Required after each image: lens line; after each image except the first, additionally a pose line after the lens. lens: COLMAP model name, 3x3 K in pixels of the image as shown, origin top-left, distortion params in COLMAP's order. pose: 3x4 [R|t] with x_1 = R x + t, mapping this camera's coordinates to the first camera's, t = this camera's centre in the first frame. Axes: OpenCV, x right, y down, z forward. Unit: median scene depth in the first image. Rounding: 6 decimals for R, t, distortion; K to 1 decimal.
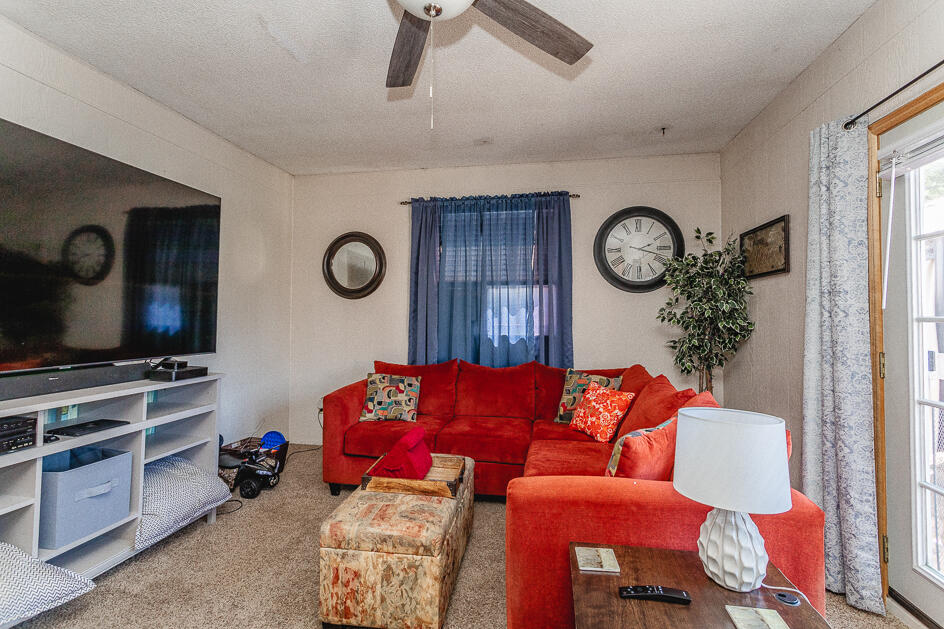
lens RADIAL K [[441.4, 0, 472.6], [0, 441.4, 306.0], [0, 0, 1]] dist [0.003026, 0.003305]
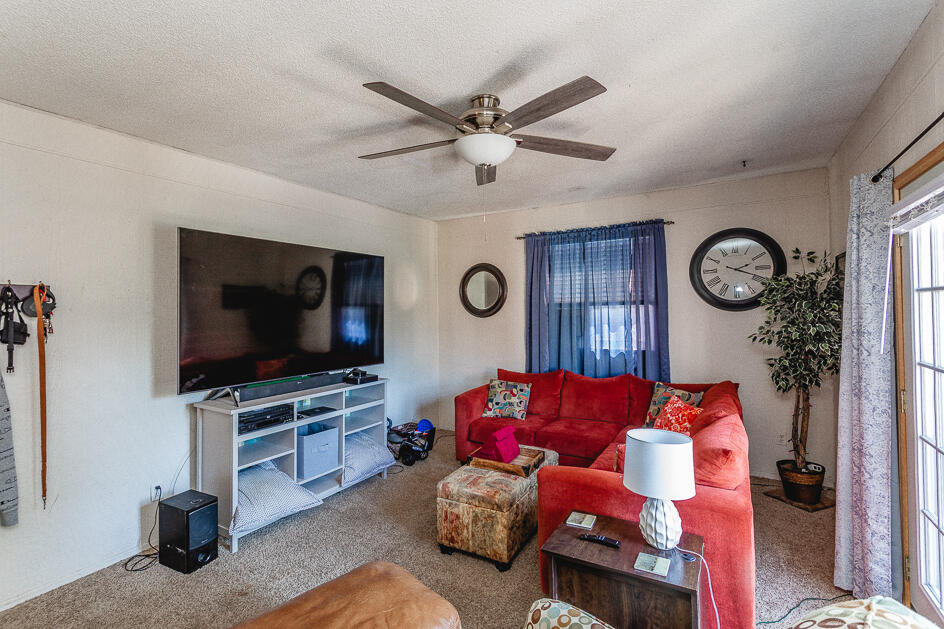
lens RADIAL K [[441.4, 0, 474.6], [0, 441.4, 307.3], [0, 0, 1]] dist [0.003026, 0.003305]
pose [[0.936616, -0.019749, -0.349801, 0.194906], [0.027404, 0.999481, 0.016947, -0.089021], [0.349285, -0.025459, 0.936671, -0.235308]]
